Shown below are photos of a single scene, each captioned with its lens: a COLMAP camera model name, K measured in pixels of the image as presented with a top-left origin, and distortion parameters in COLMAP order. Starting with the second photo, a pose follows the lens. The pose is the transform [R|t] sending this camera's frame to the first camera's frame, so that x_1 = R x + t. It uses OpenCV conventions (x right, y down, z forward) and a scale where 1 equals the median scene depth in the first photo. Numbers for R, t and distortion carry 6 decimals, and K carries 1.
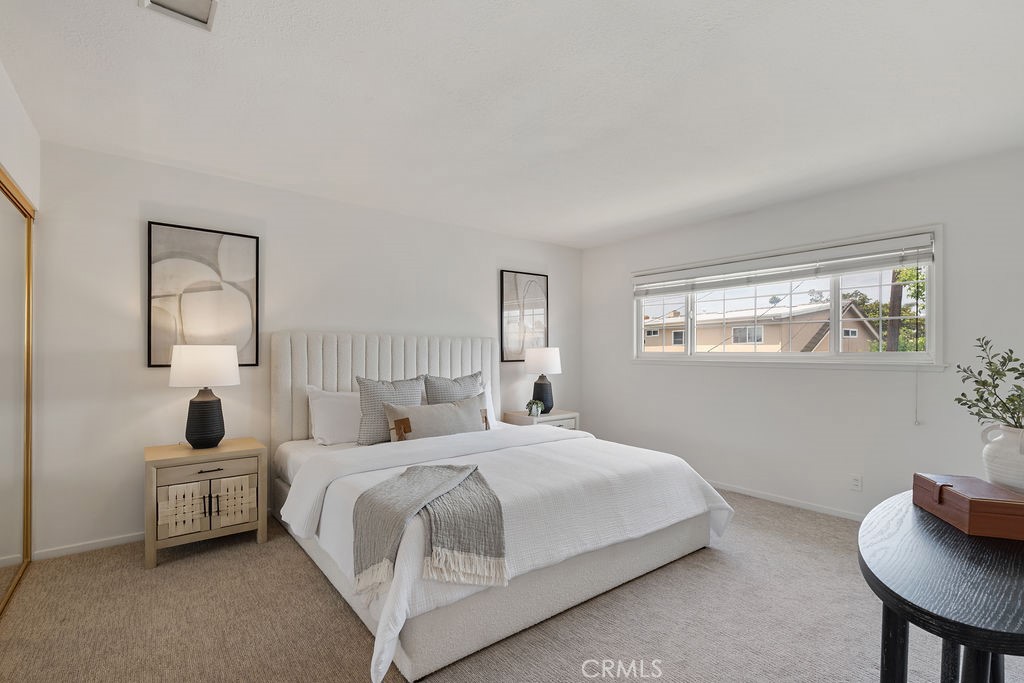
lens RADIAL K [[462.1, 0, 508.7], [0, 462.1, 353.1], [0, 0, 1]] dist [0.000194, 0.000212]
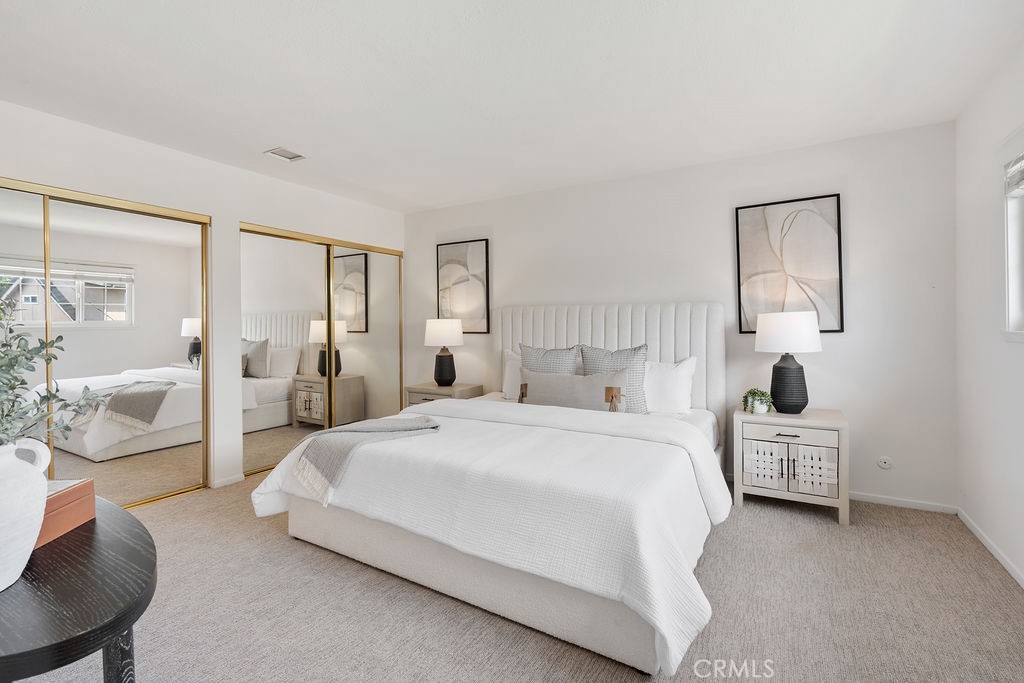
lens RADIAL K [[461.2, 0, 511.5], [0, 461.2, 336.3], [0, 0, 1]] dist [-0.012871, 0.000912]
pose [[0.364901, 0.022036, -0.930786, 0.751469], [0.010762, 0.999553, 0.027883, -0.000956], [0.930984, -0.020191, 0.364501, 0.563047]]
